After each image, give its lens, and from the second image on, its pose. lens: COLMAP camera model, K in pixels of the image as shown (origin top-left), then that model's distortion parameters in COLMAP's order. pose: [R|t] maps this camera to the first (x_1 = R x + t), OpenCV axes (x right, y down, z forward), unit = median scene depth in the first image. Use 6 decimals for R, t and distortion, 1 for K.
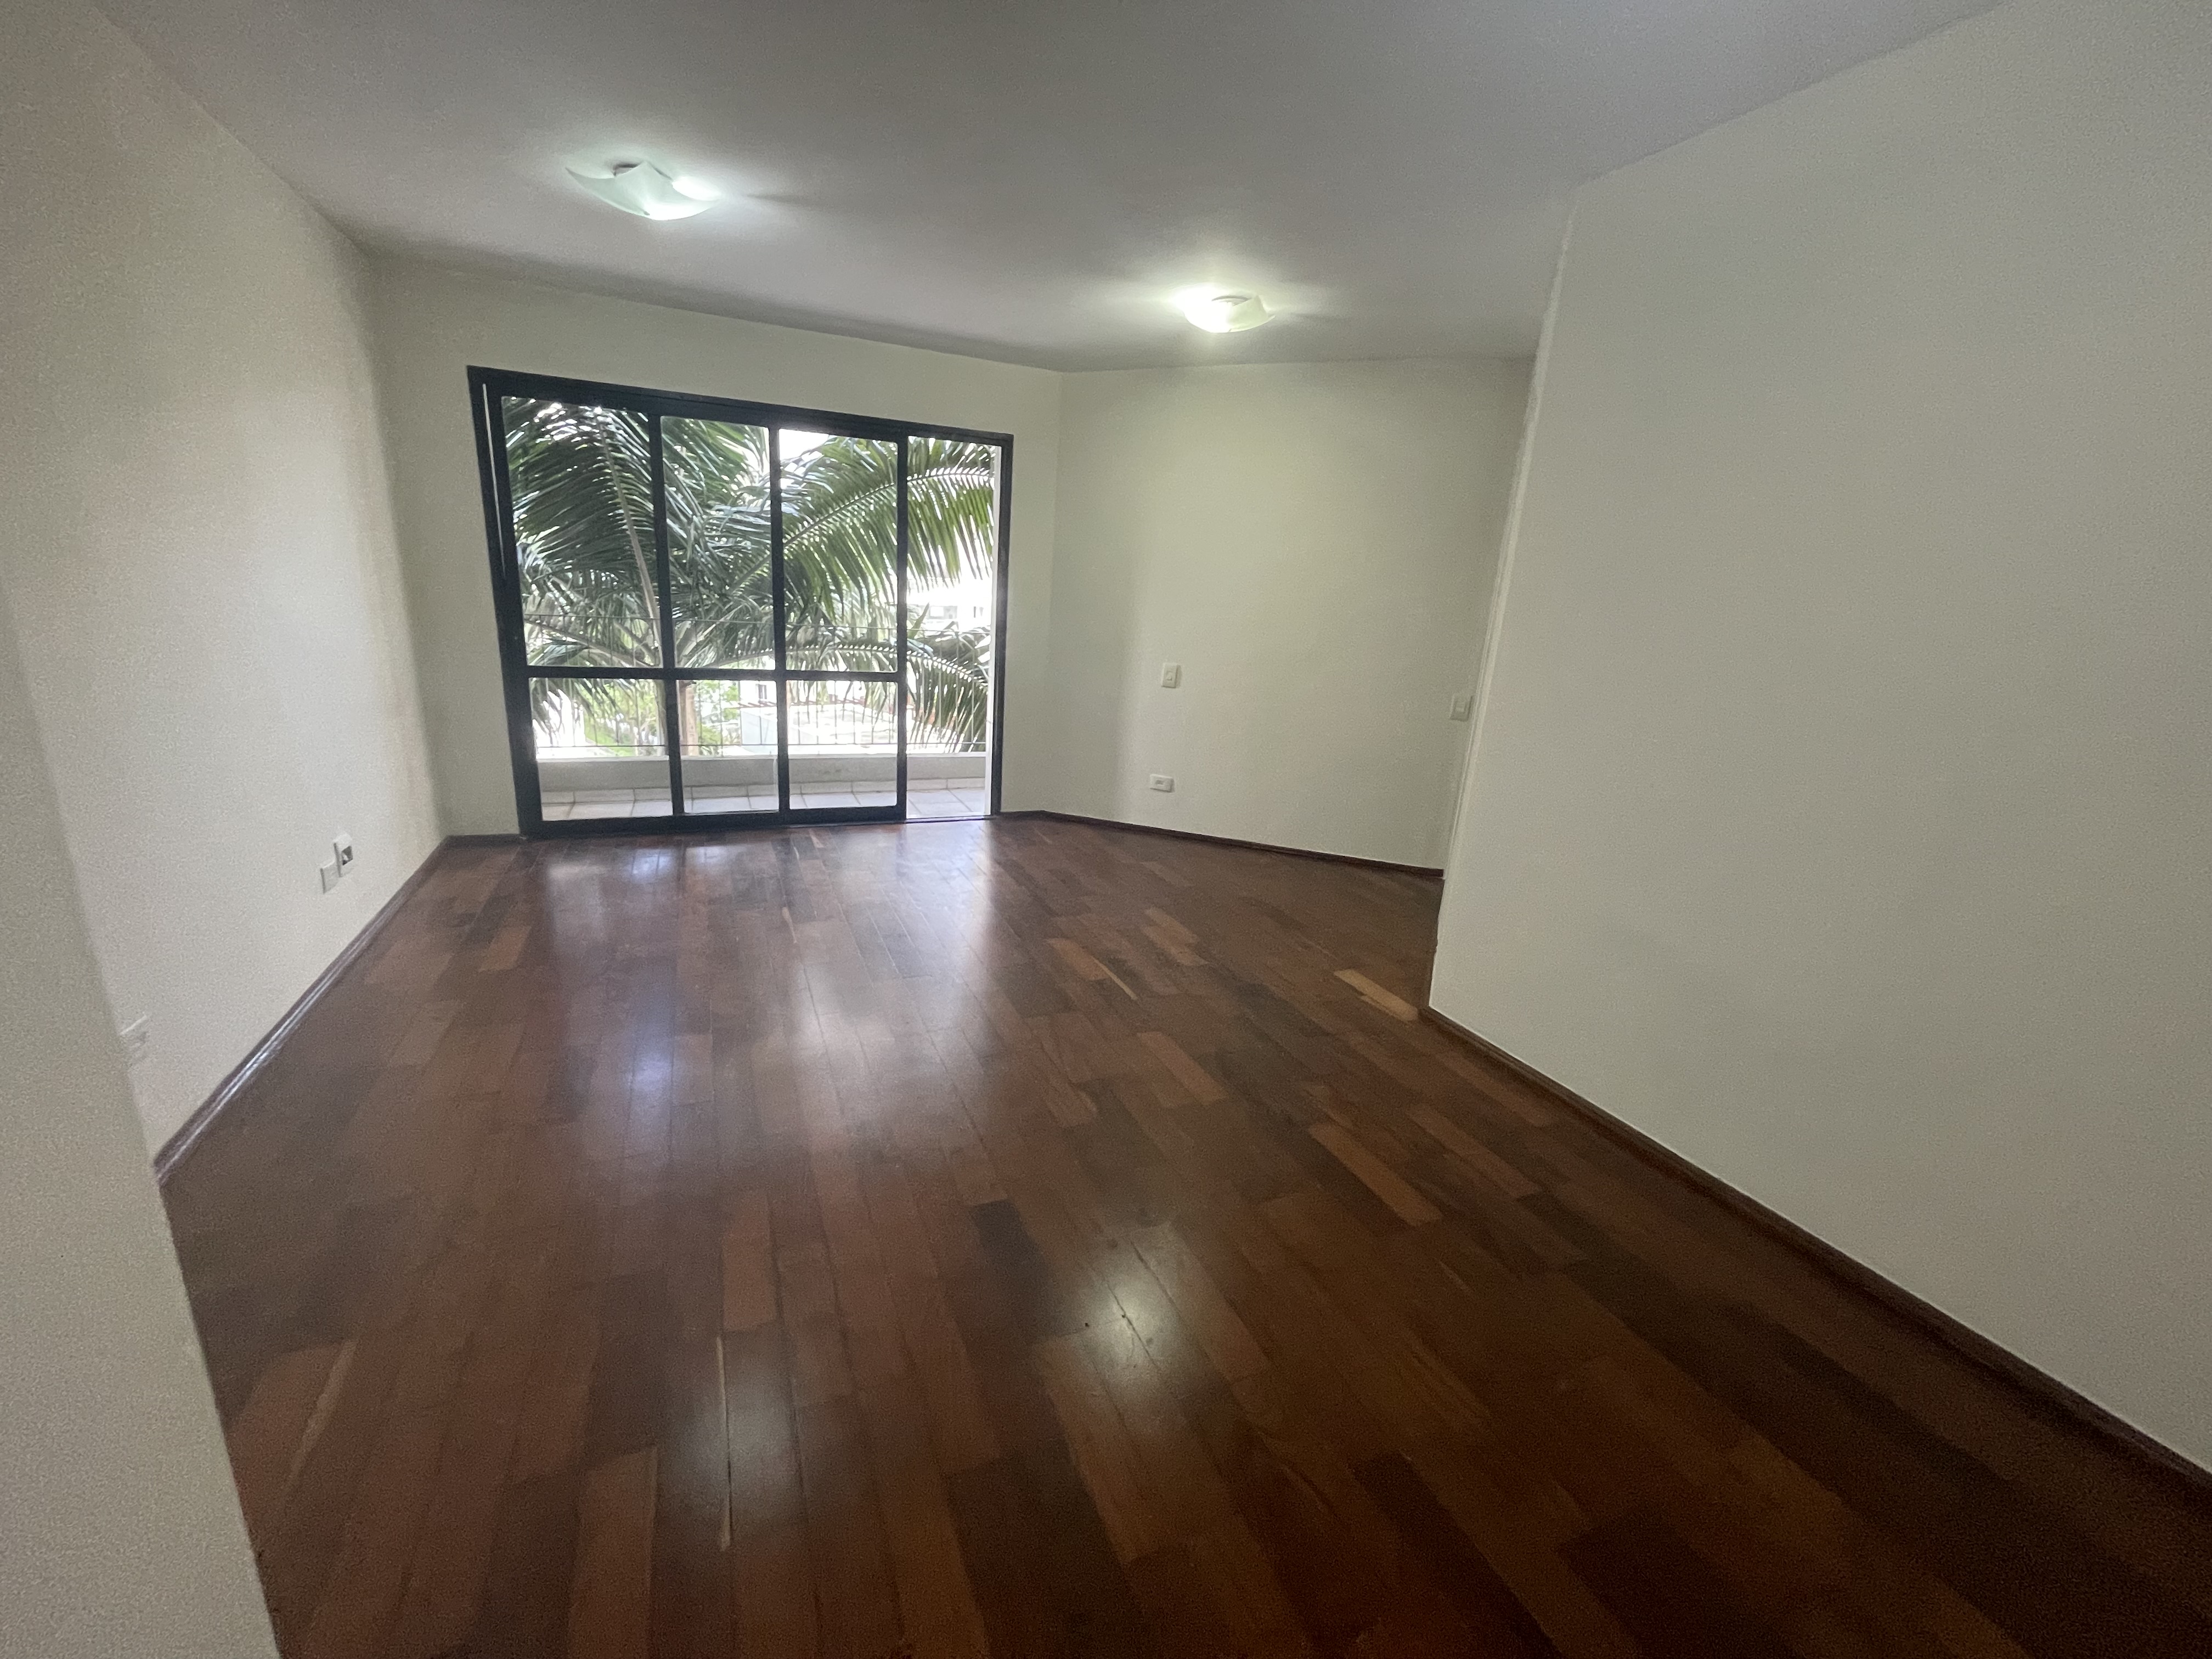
lens RADIAL K [[894.5, 0, 1090.3], [0, 894.5, 830.0], [0, 0, 1]] dist [-0.000995, 0.000495]
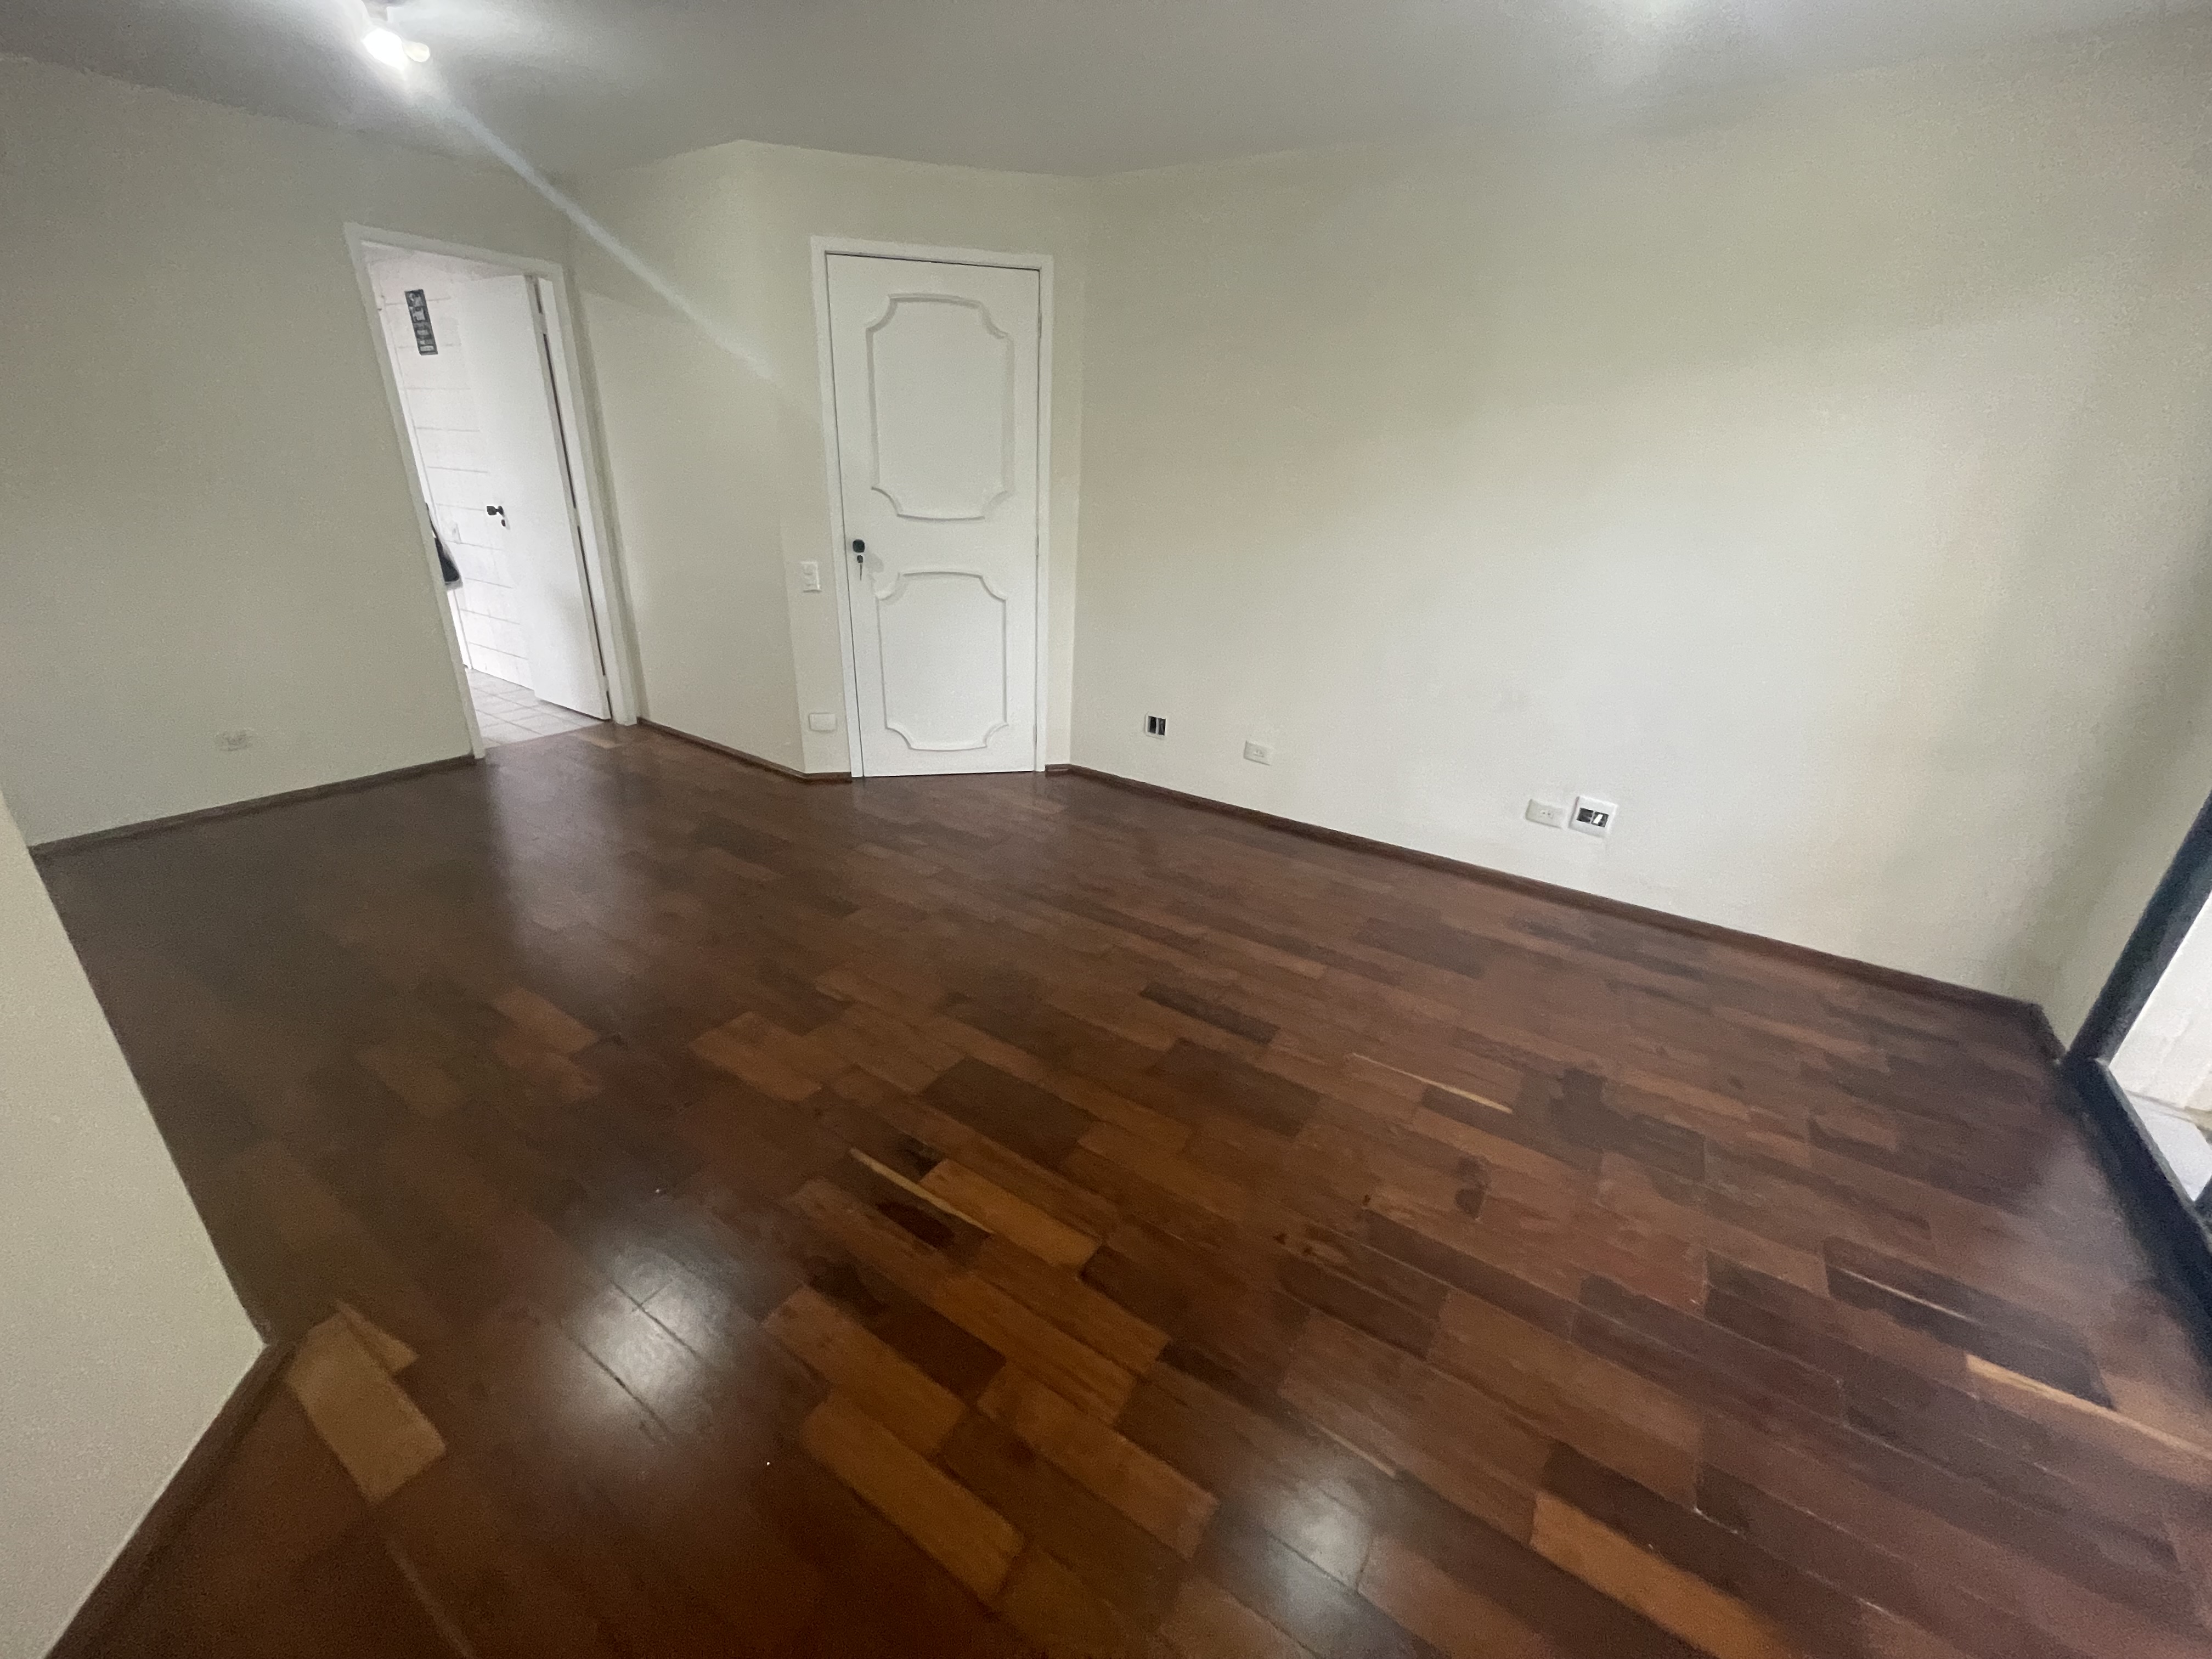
lens RADIAL K [[894.5, 0, 1090.3], [0, 894.5, 830.0], [0, 0, 1]] dist [-0.000995, 0.000495]
pose [[-0.828949, 0.134839, -0.542828, 0.206965], [-0.225052, 0.808070, 0.544402, -0.353766], [0.512050, 0.573446, -0.639503, 1.231088]]
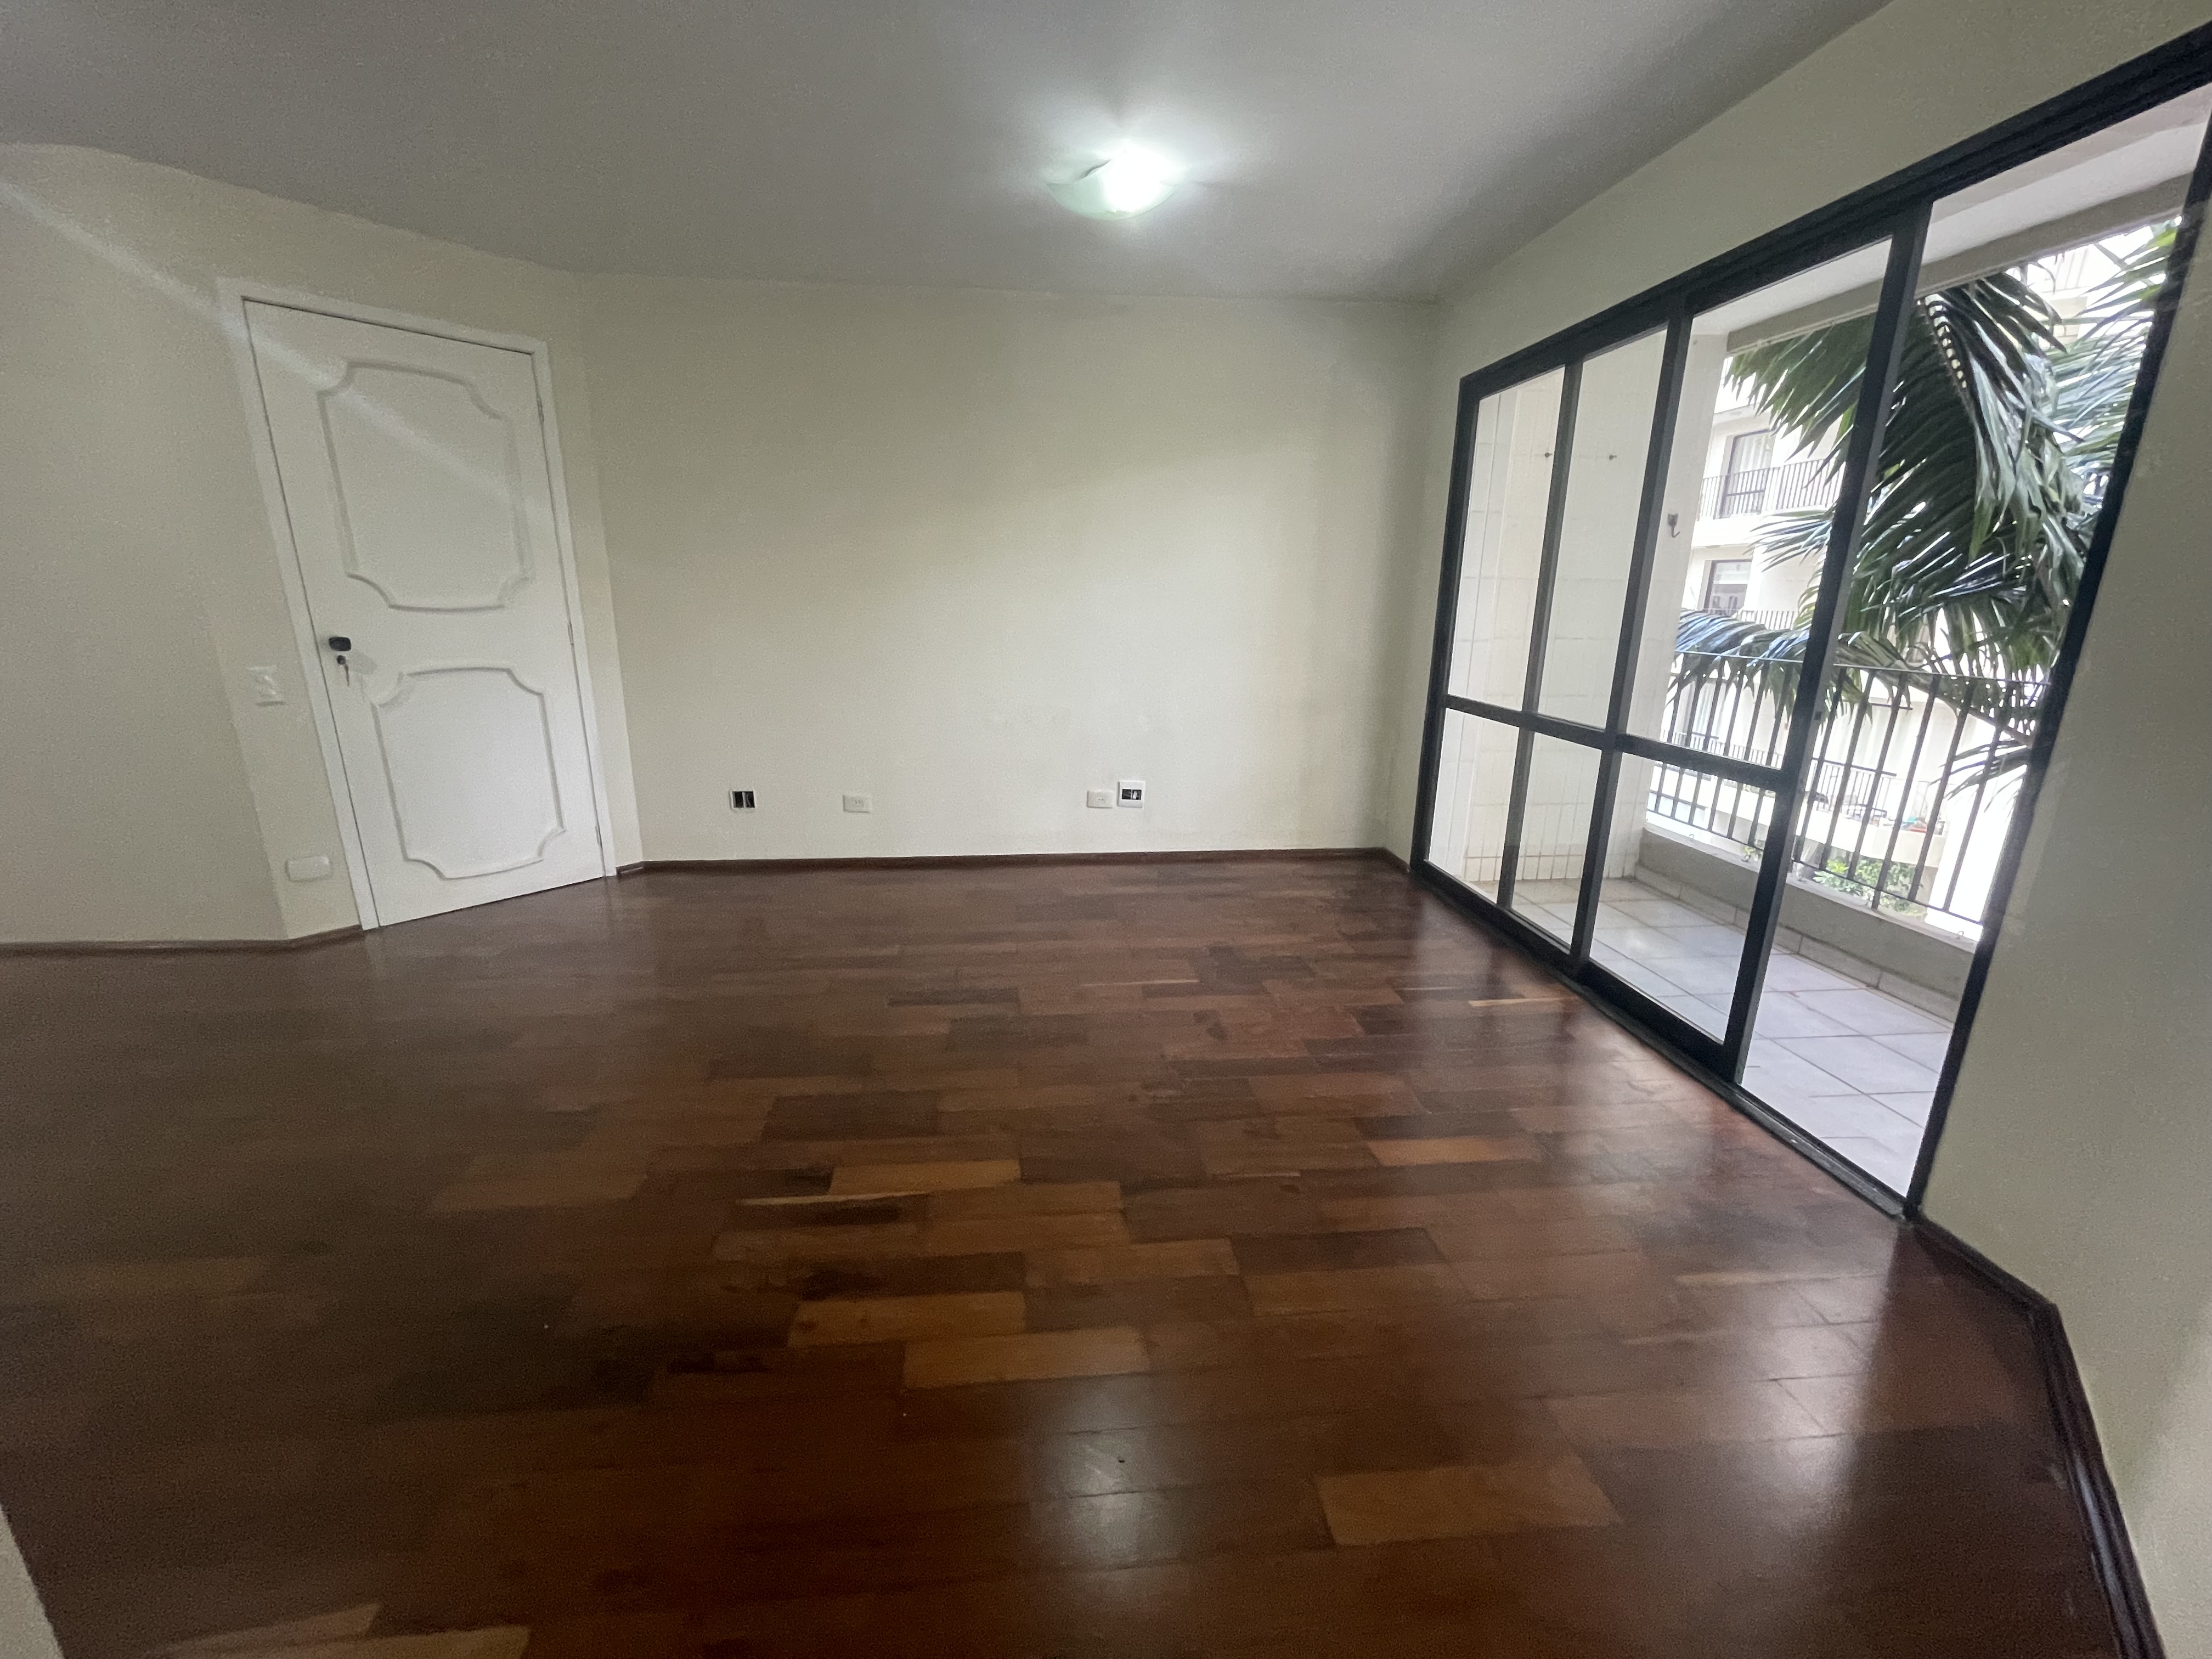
lens RADIAL K [[894.5, 0, 1090.3], [0, 894.5, 830.0], [0, 0, 1]] dist [-0.000995, 0.000495]
pose [[-0.303845, 0.186477, -0.934294, 0.452067], [-0.273880, 0.922167, 0.273126, -0.252304], [0.912507, 0.338872, -0.229123, 1.144169]]
